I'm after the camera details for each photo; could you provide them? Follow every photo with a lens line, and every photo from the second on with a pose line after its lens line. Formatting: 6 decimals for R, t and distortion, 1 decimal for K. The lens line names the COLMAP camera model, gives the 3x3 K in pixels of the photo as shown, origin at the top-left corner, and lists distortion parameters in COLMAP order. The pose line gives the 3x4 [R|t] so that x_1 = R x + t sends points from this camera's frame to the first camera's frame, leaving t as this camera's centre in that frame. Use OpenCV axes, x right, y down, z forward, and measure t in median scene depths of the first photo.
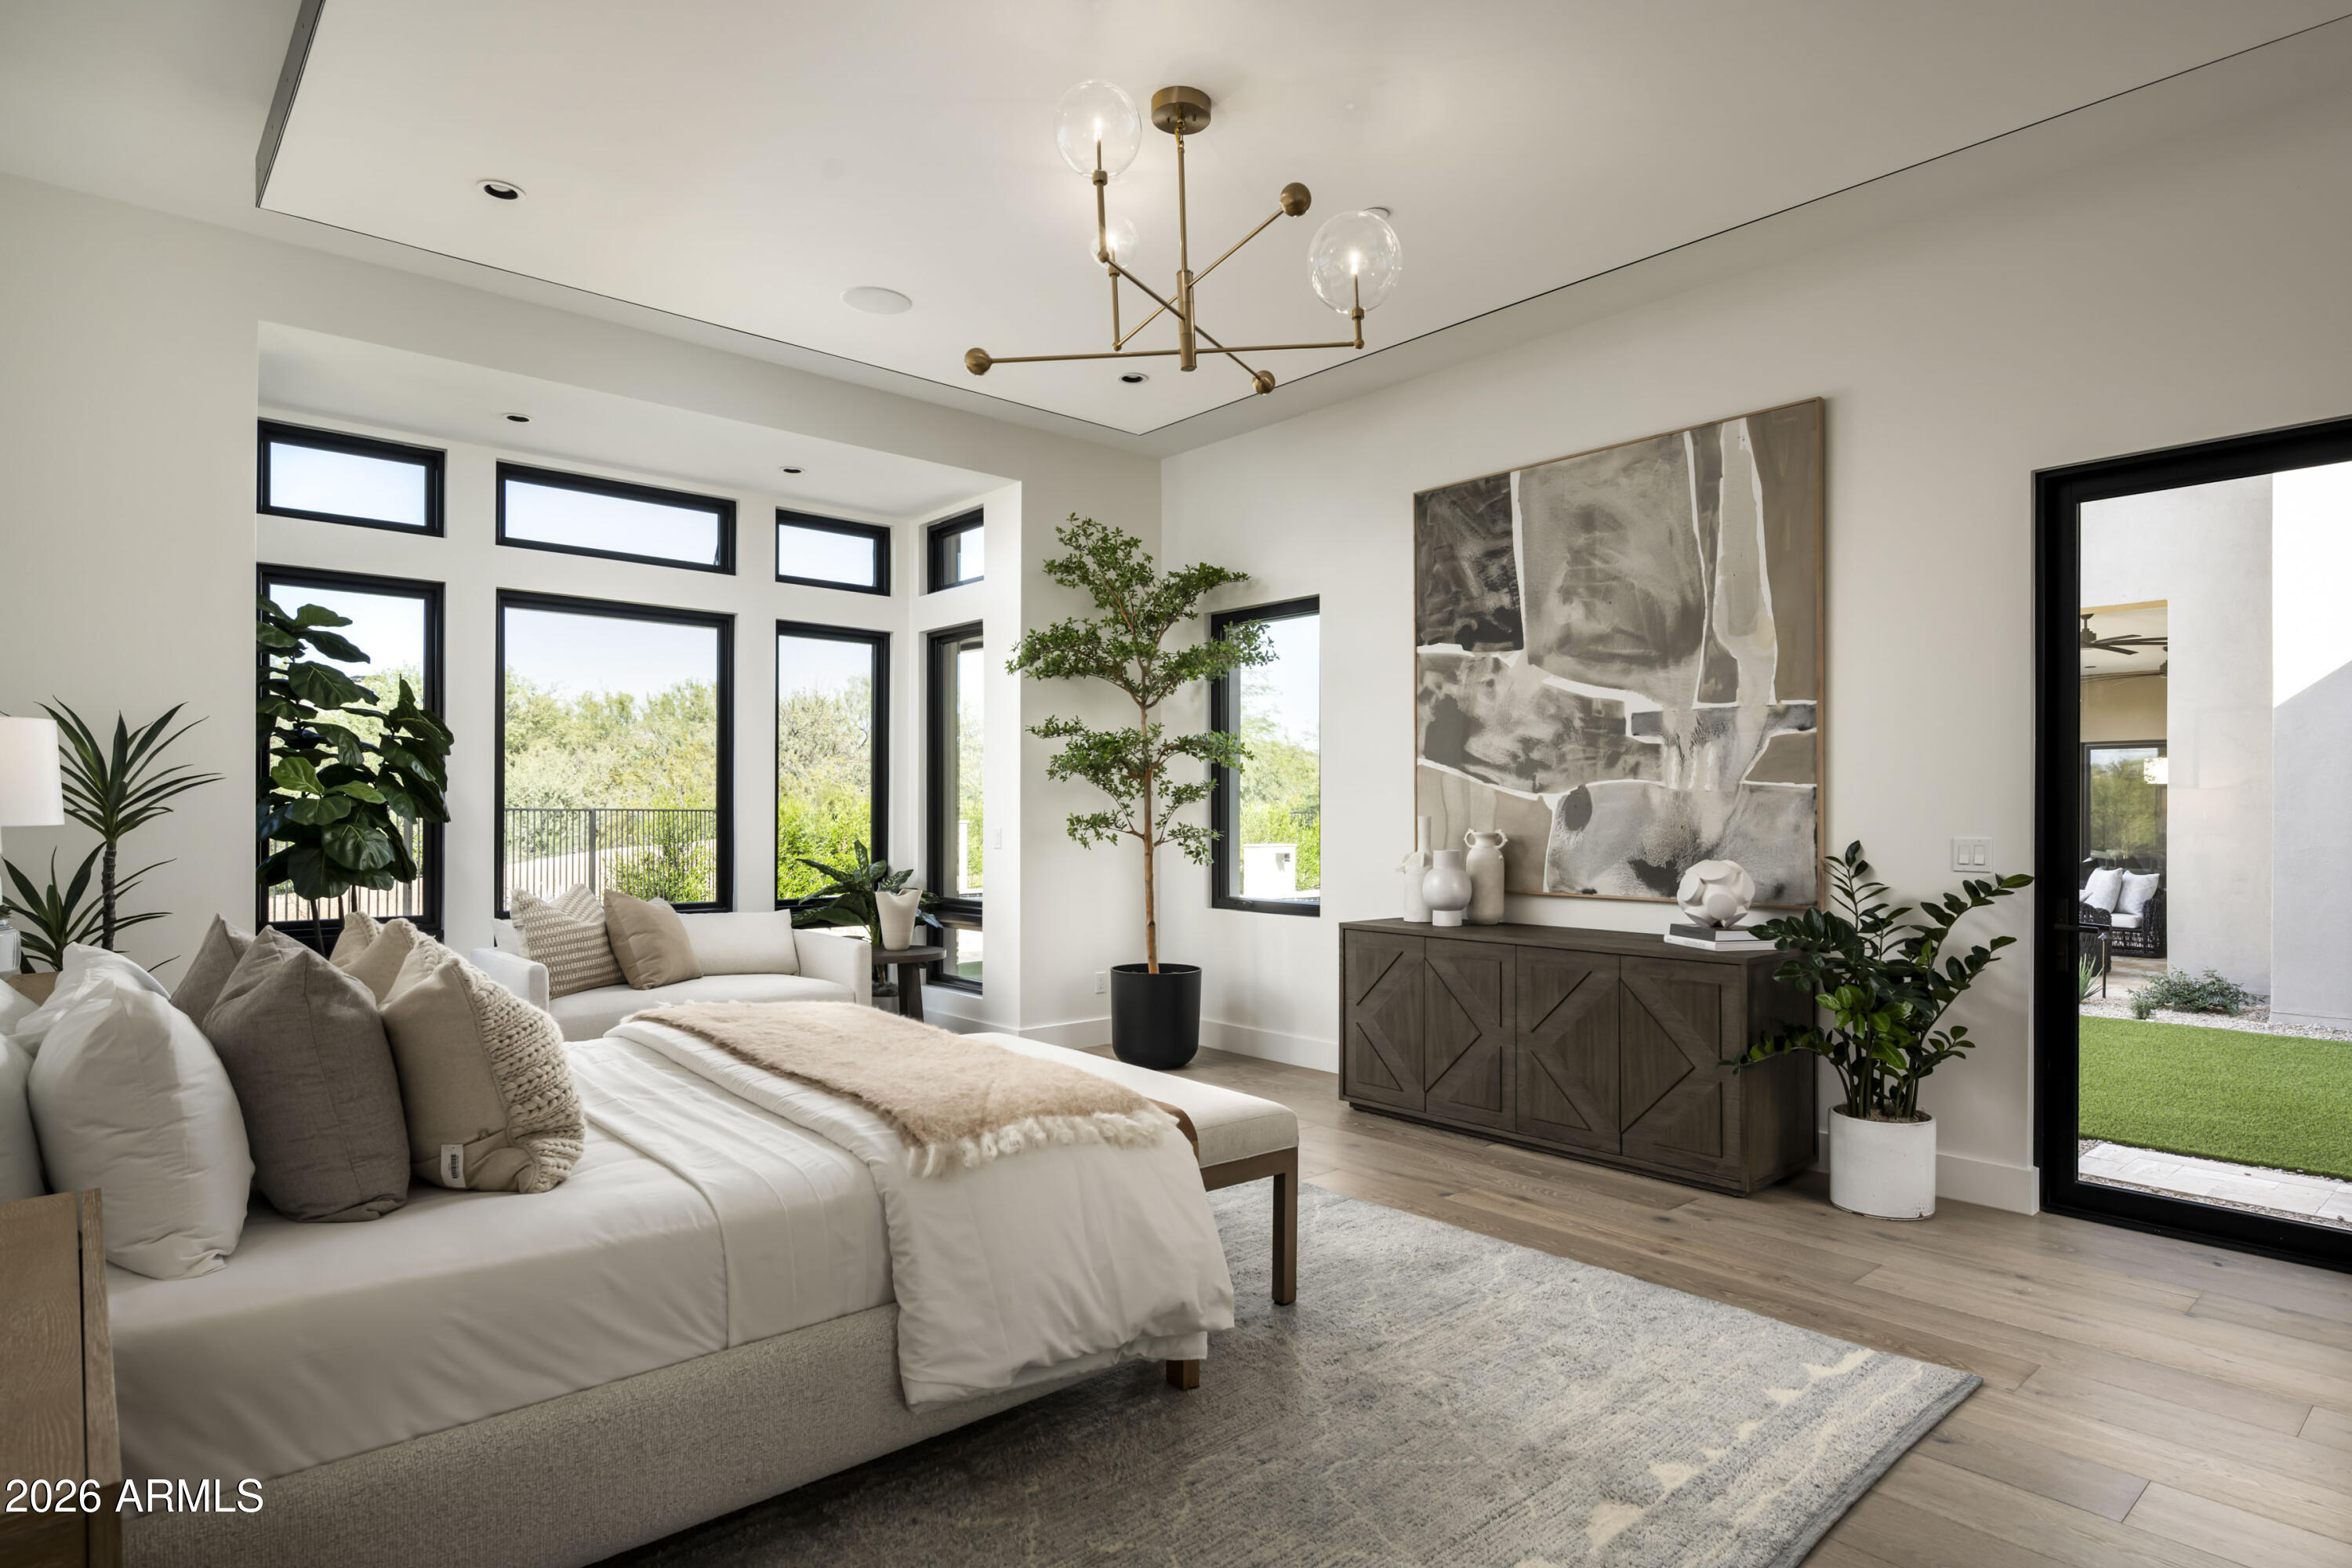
lens RADIAL K [[1287.9, 0, 1180.1], [0, 1287.9, 805.8], [0, 0, 1]] dist [0.045655, 0.000004]
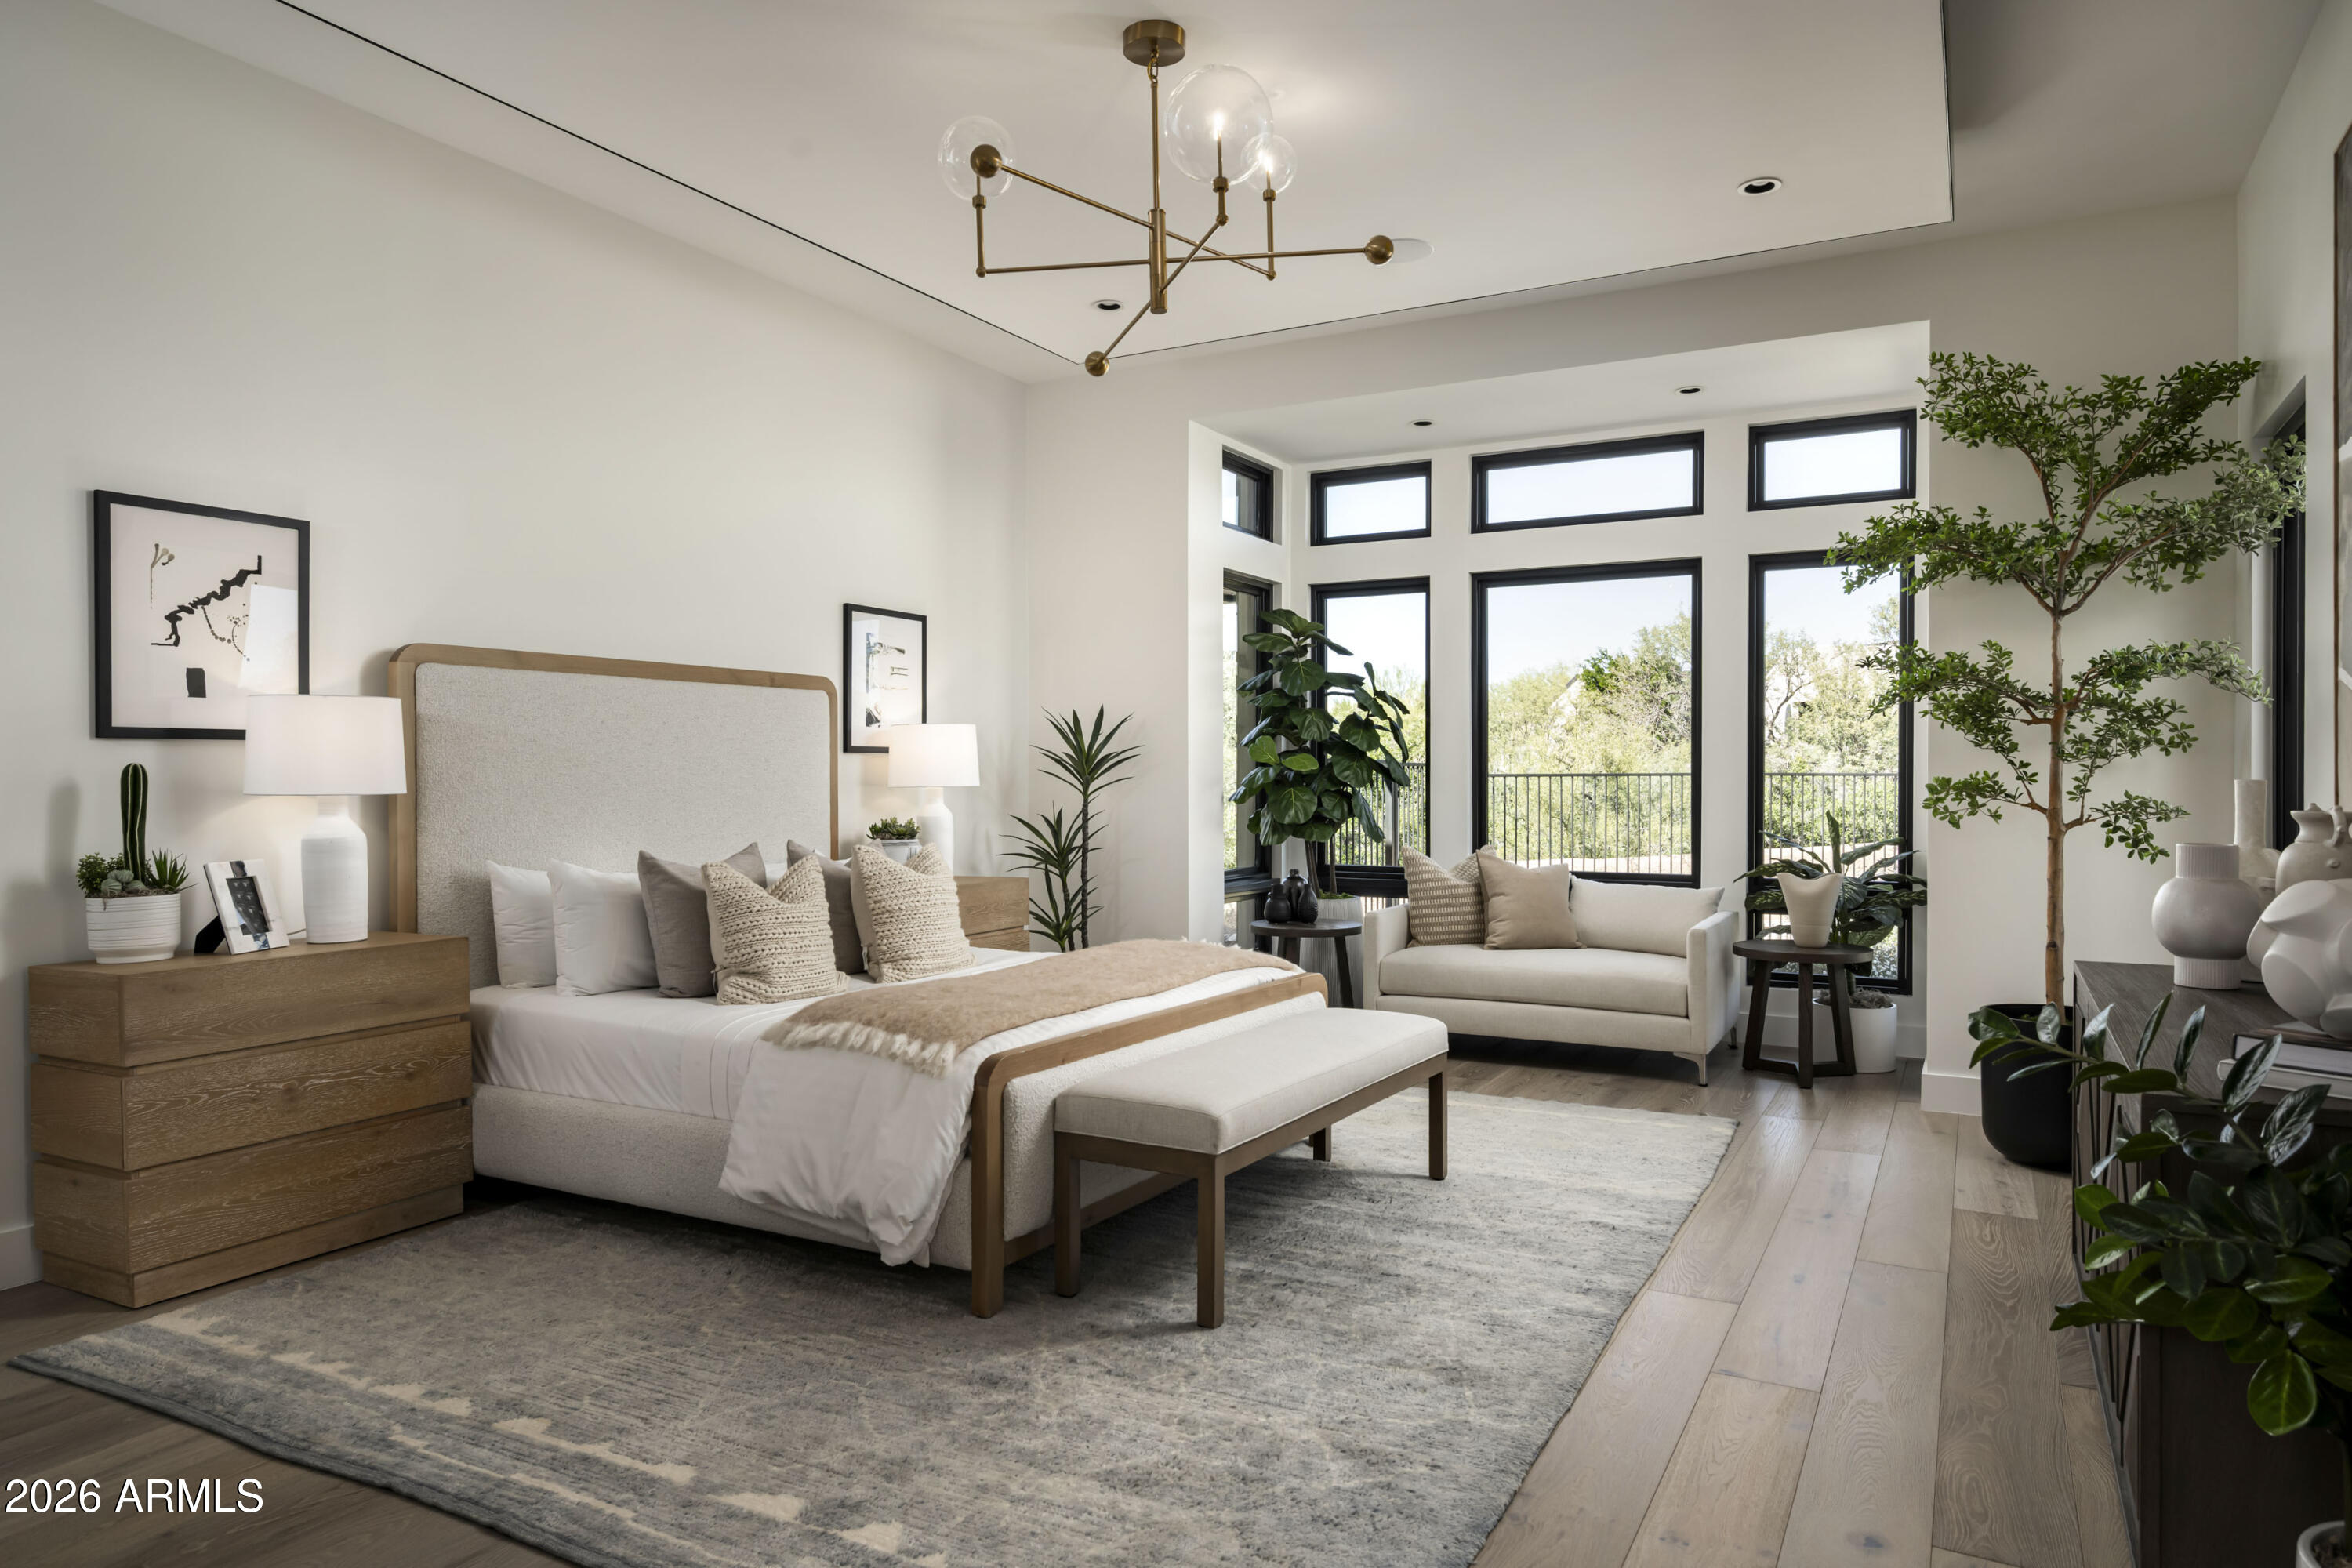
lens RADIAL K [[1426.7, 0, 1176.0], [0, 1426.7, 784.0], [0, 0, 1]] dist [-0.001057, -0.000112]
pose [[0.343488, -0.001815, -0.939155, 0.508825], [0.005004, 0.999987, -0.000102, 0.007481], [0.939144, -0.004664, 0.343493, 0.333295]]
